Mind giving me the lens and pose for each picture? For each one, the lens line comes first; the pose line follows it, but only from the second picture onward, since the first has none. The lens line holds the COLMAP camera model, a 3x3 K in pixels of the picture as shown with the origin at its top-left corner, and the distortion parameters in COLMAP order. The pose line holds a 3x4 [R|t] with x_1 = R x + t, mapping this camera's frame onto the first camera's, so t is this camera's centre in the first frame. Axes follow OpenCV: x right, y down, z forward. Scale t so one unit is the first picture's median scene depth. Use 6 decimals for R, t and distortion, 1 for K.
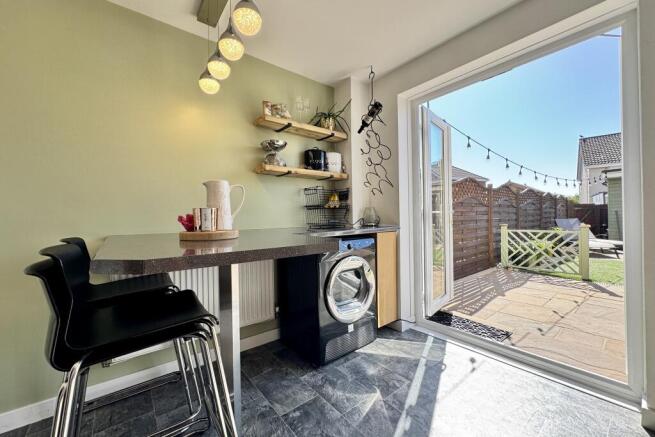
lens RADIAL K [[259.6, 0, 327.5], [0, 259.6, 218.5], [0, 0, 1]] dist [-0.008625, 0.000183]
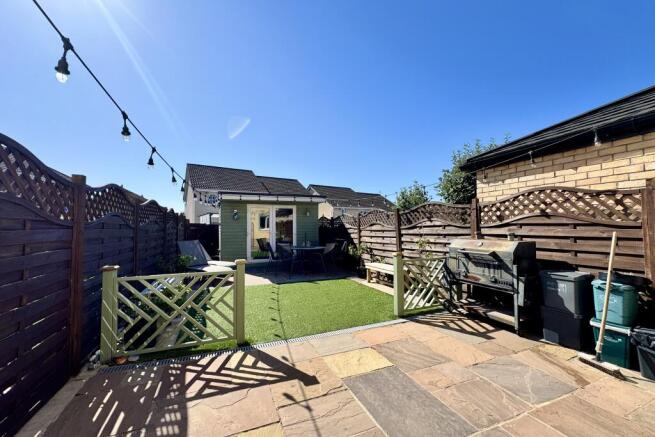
lens RADIAL K [[259.6, 0, 327.5], [0, 259.6, 218.5], [0, 0, 1]] dist [-0.008625, 0.000183]
pose [[0.270899, 0.053067, 0.961144, 0.328609], [0.002907, 0.998430, -0.055945, -0.035918], [-0.962603, 0.017949, 0.270319, 0.482640]]
